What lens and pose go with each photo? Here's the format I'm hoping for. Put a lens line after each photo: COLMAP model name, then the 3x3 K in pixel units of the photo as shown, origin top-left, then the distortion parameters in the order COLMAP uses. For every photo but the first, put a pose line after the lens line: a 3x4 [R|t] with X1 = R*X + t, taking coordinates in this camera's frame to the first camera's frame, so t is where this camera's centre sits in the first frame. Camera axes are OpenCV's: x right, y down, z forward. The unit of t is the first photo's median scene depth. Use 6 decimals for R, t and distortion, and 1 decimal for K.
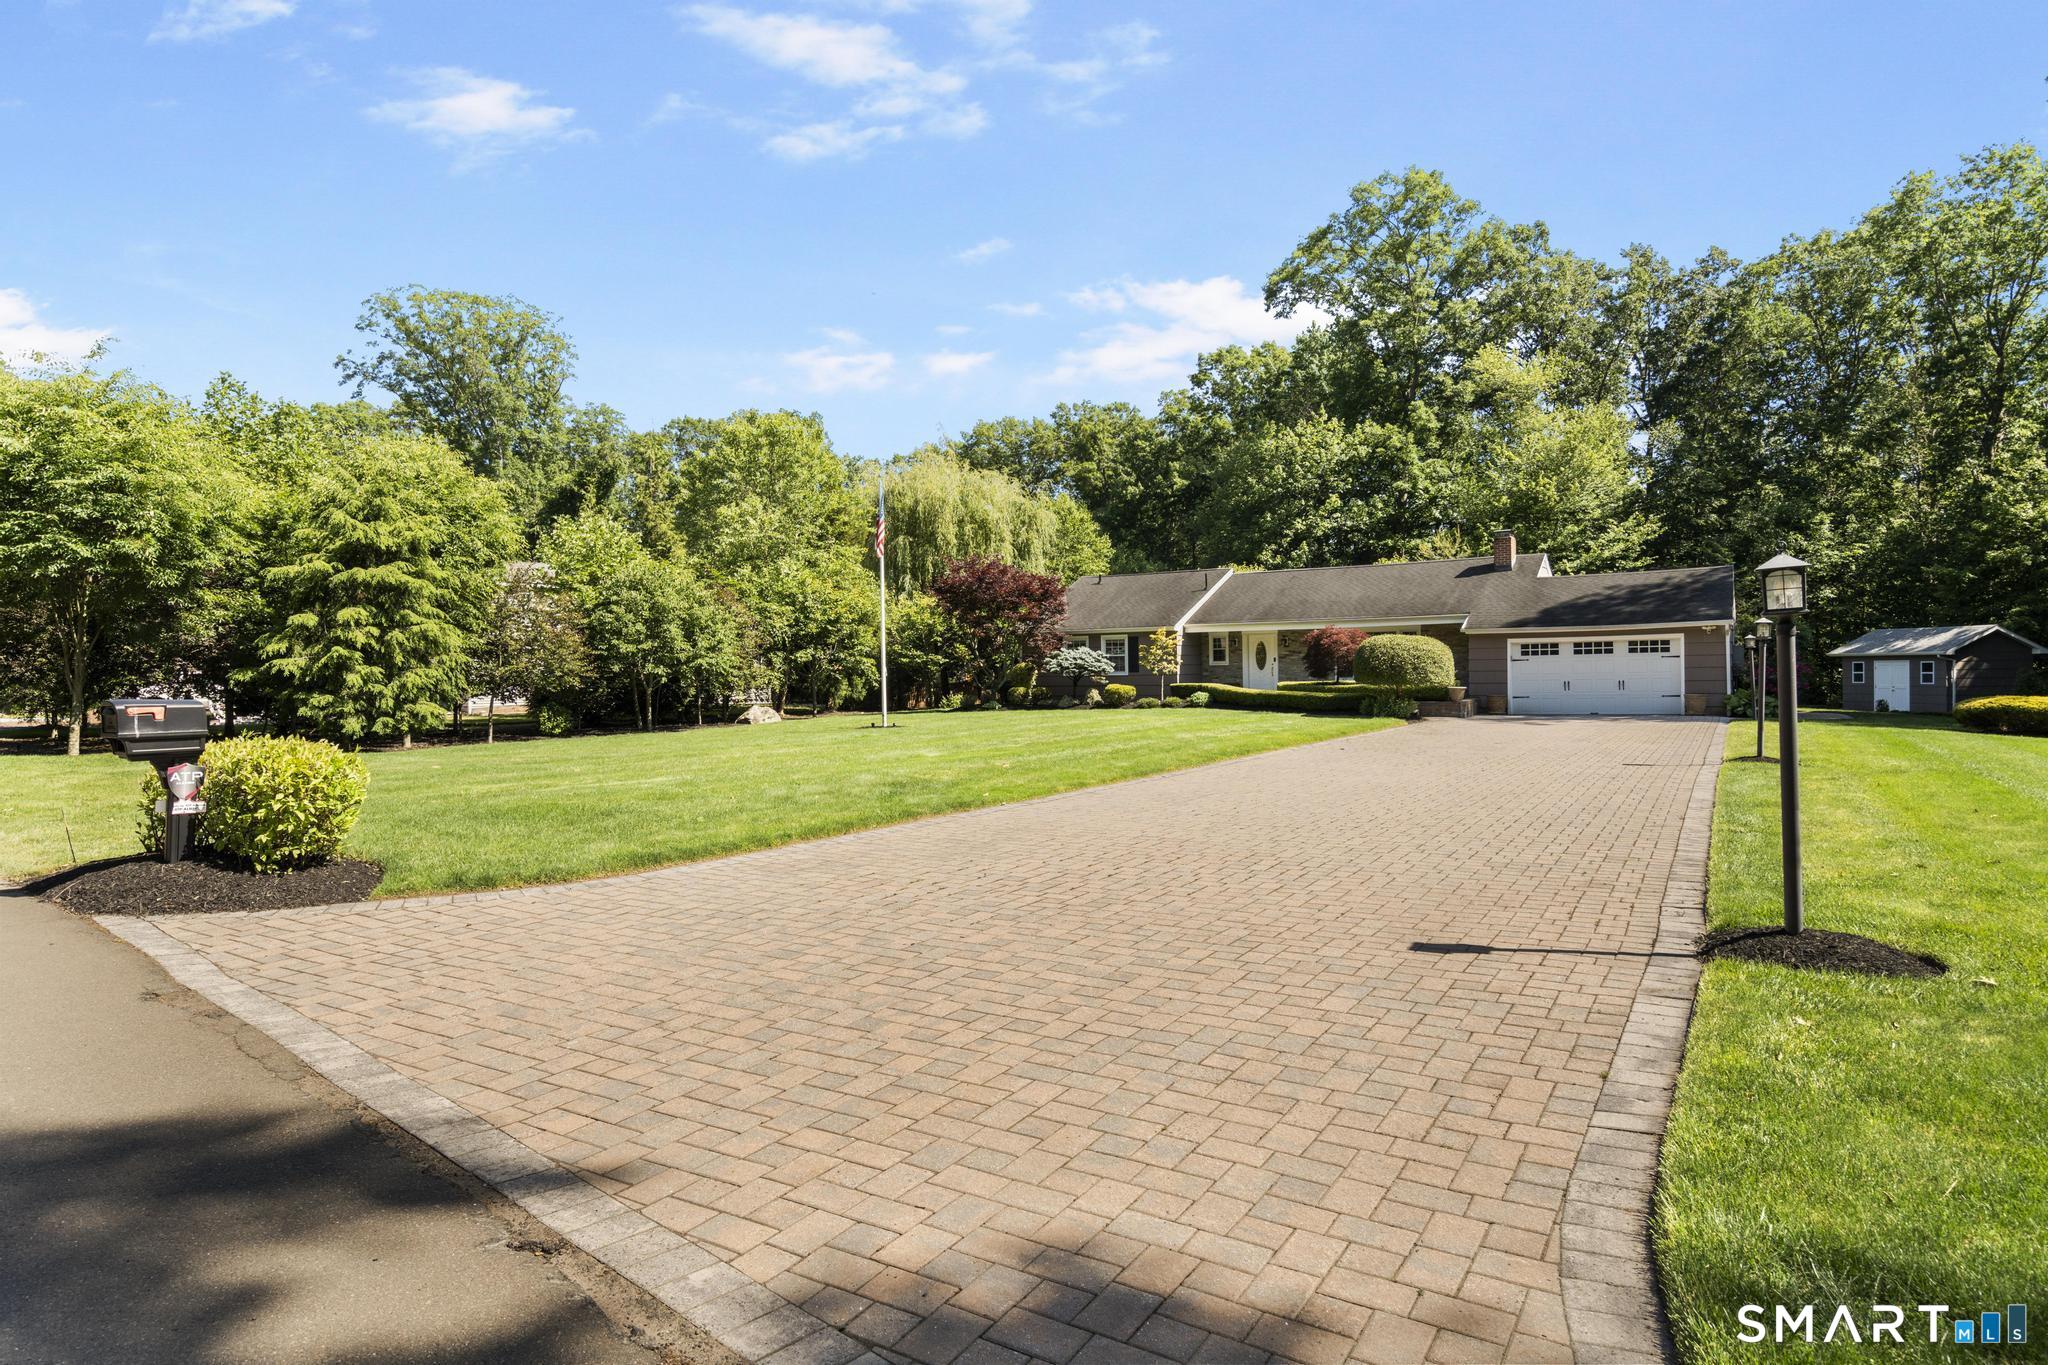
lens RADIAL K [[1235.9, 0, 1008.5], [0, 1235.9, 687.1], [0, 0, 1]] dist [0.019986, 0.000074]
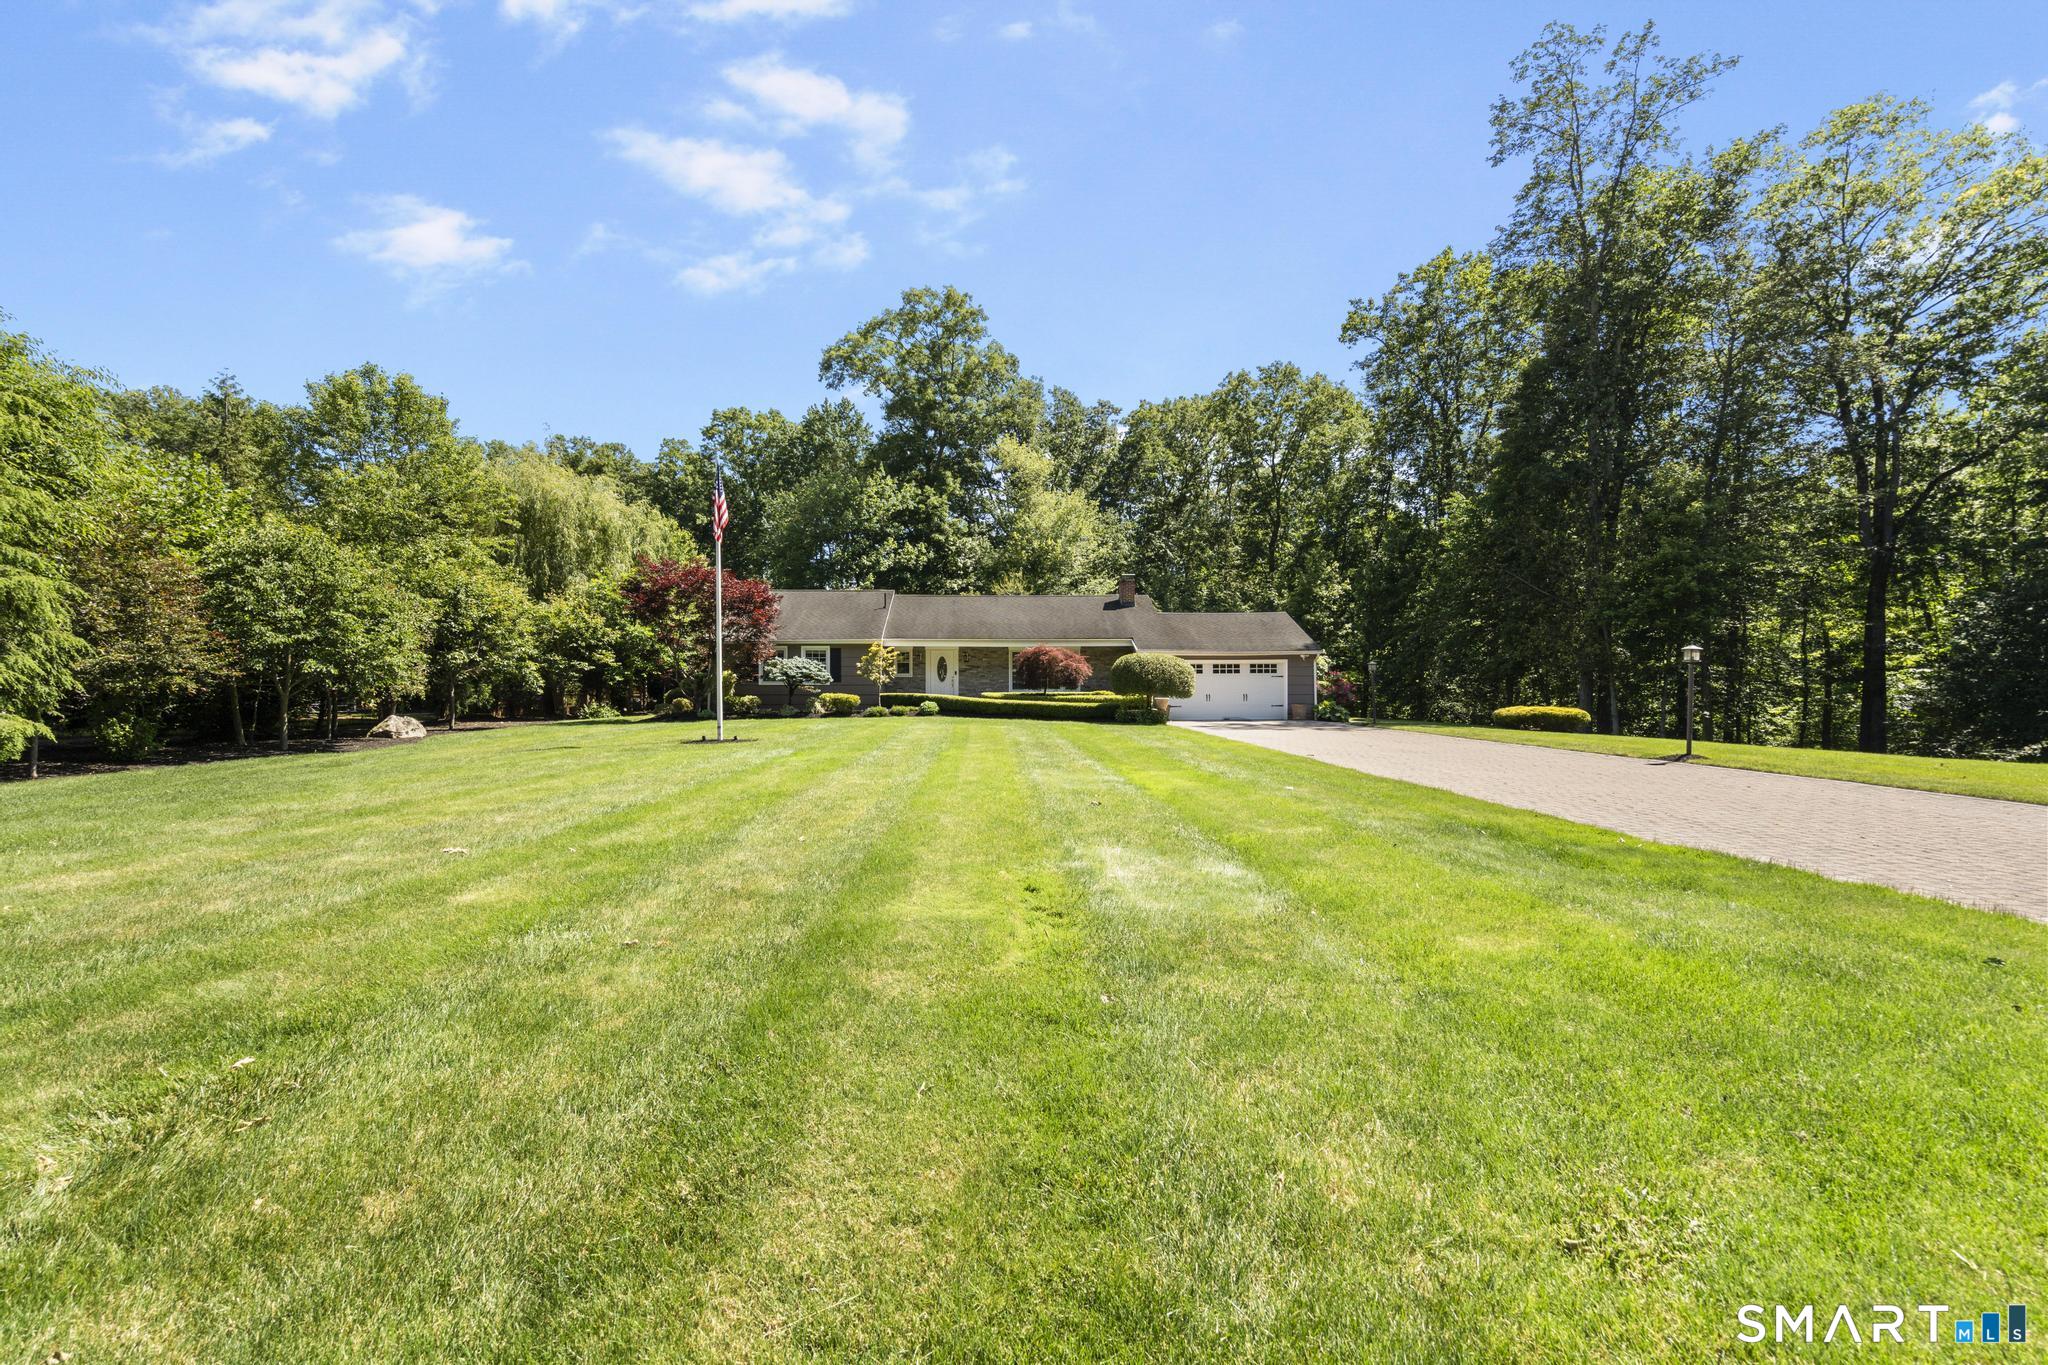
lens RADIAL K [[933.0, 0, 1017.1], [0, 933.0, 683.7], [0, 0, 1]] dist [0.001623, -0.000890]
pose [[0.833105, 0.013583, 0.552948, -0.175464], [-0.006194, 0.999865, -0.015230, 0.000404], [-0.553080, 0.009263, 0.833077, 0.217002]]
